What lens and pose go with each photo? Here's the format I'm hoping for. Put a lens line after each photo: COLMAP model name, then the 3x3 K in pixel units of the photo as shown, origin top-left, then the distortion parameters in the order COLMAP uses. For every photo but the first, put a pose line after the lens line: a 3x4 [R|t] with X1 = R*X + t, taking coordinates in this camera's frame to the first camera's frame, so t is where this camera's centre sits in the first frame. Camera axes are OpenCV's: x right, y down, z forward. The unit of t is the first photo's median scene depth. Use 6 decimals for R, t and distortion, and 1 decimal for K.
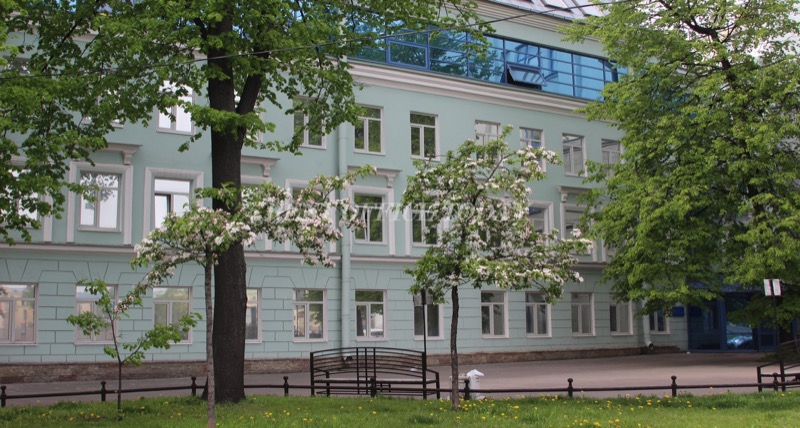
lens RADIAL K [[956.5, 0, 402.9], [0, 956.5, 173.9], [0, 0, 1]] dist [-0.105305, -0.020780]
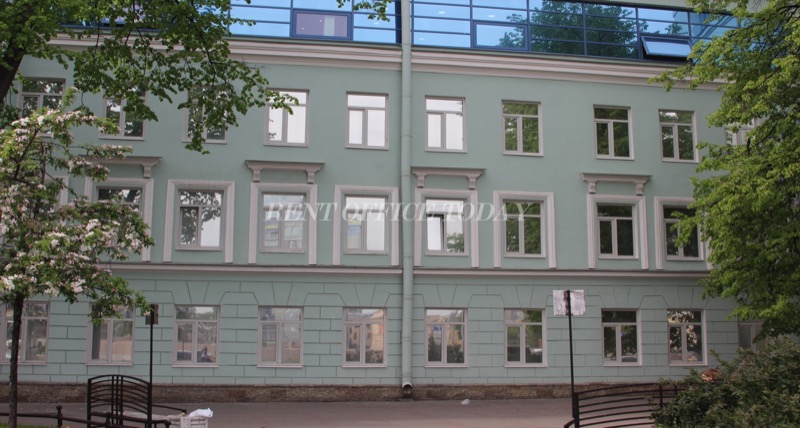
lens RADIAL K [[956.5, 0, 402.9], [0, 956.5, 173.9], [0, 0, 1]] dist [-0.105305, -0.020780]
pose [[0.919203, -0.058915, -0.389353, 0.896965], [0.050031, 0.998205, -0.032928, 0.085835], [0.390594, 0.010787, 0.920500, 0.606034]]
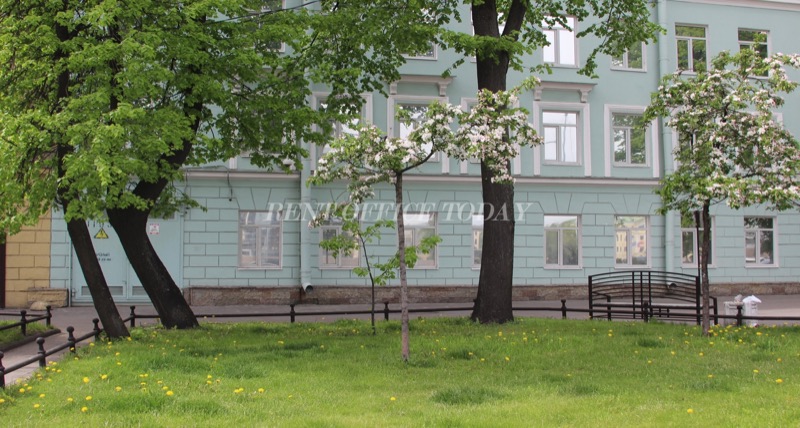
lens RADIAL K [[956.5, 0, 402.9], [0, 956.5, 173.9], [0, 0, 1]] dist [-0.105305, -0.020780]
pose [[0.940588, -0.015899, -0.339177, 0.044656], [0.041525, 0.996791, 0.068429, 0.004181], [0.337001, -0.078448, 0.938230, 0.009228]]
